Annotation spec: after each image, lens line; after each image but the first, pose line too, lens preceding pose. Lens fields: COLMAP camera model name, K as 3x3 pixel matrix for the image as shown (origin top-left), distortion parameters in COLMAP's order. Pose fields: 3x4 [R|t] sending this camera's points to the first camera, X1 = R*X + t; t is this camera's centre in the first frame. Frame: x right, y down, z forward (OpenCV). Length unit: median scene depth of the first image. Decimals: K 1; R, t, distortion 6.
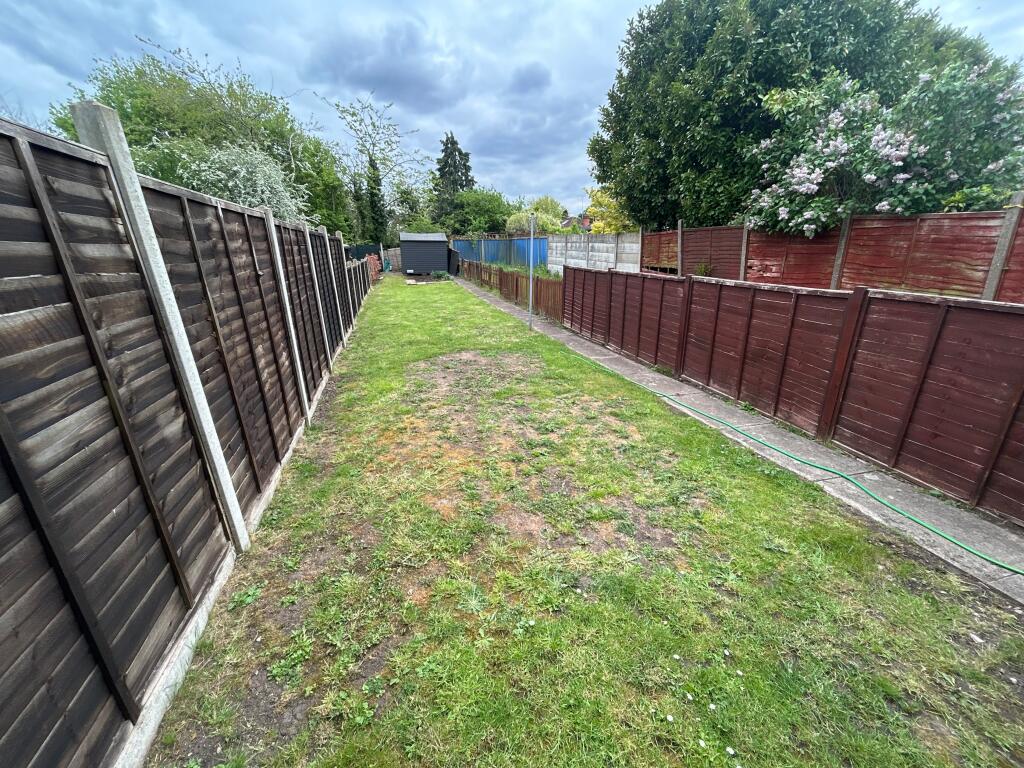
lens RADIAL K [[416.8, 0, 512.0], [0, 416.8, 384.0], [0, 0, 1]] dist [0.010413, 0.000416]
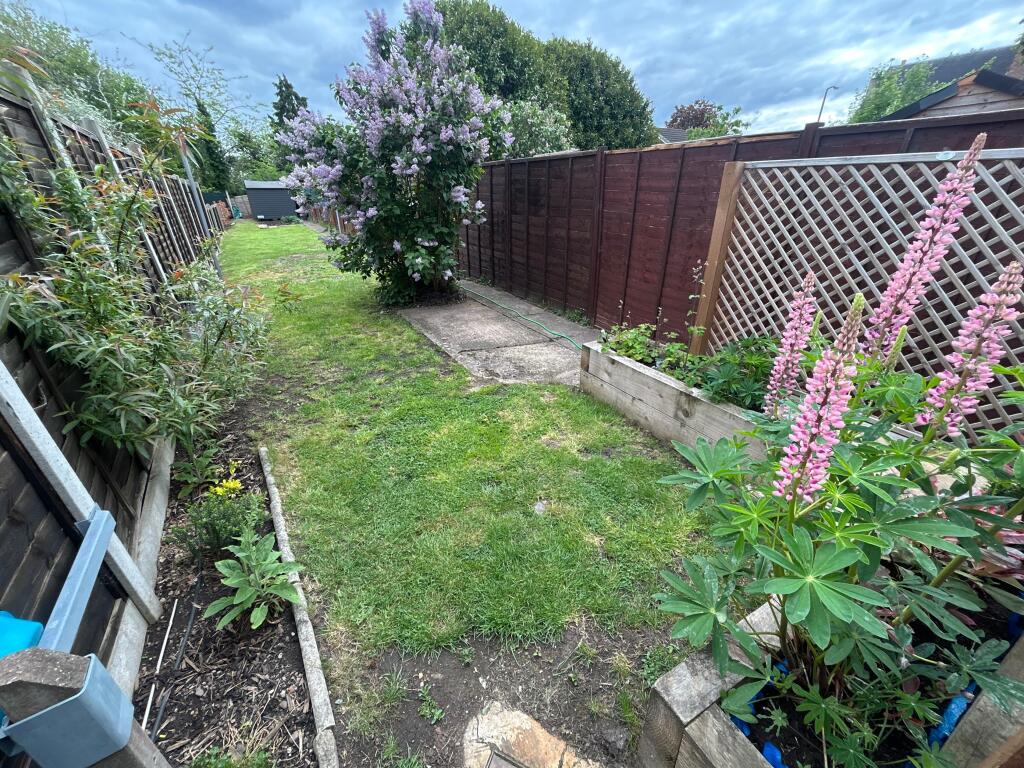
lens RADIAL K [[416.8, 0, 512.0], [0, 416.8, 384.0], [0, 0, 1]] dist [0.010413, 0.000416]
pose [[0.963511, -0.123782, 0.237328, 0.066066], [0.096364, 0.987607, 0.123878, 0.078059], [-0.249721, -0.096488, 0.963499, -0.234654]]
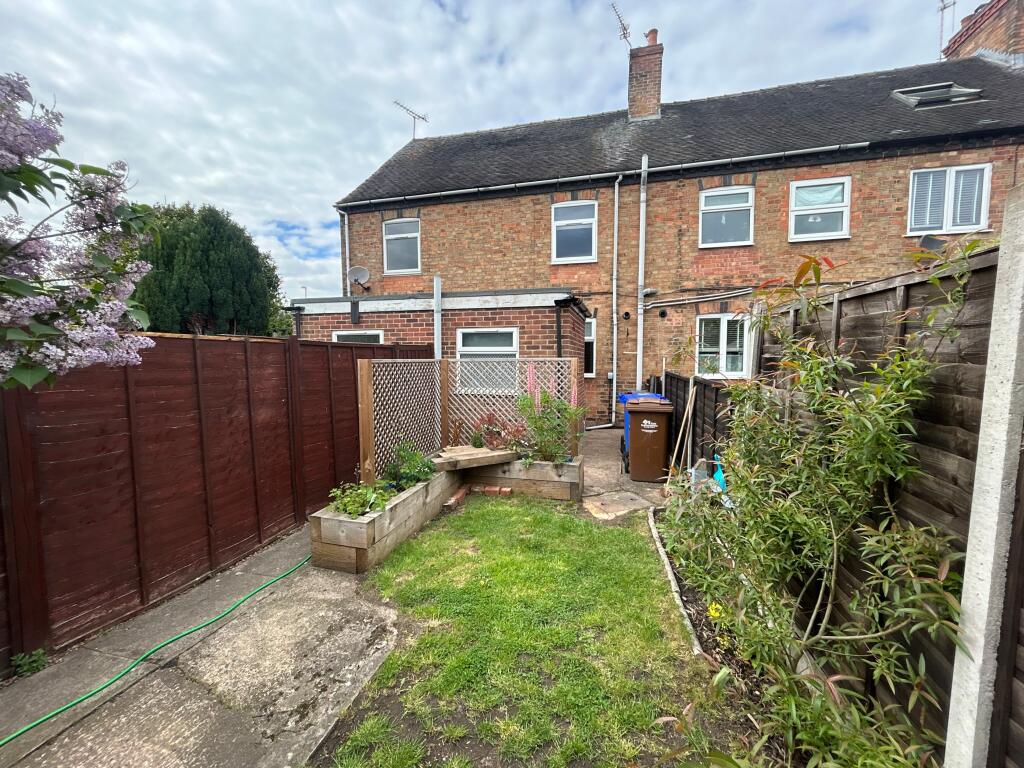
lens RADIAL K [[416.8, 0, 512.0], [0, 416.8, 384.0], [0, 0, 1]] dist [0.010413, 0.000416]
pose [[-0.863109, -0.005726, 0.504986, -0.503744], [0.195279, 0.918372, 0.344179, -0.743210], [-0.465735, 0.395677, -0.791537, 2.075322]]
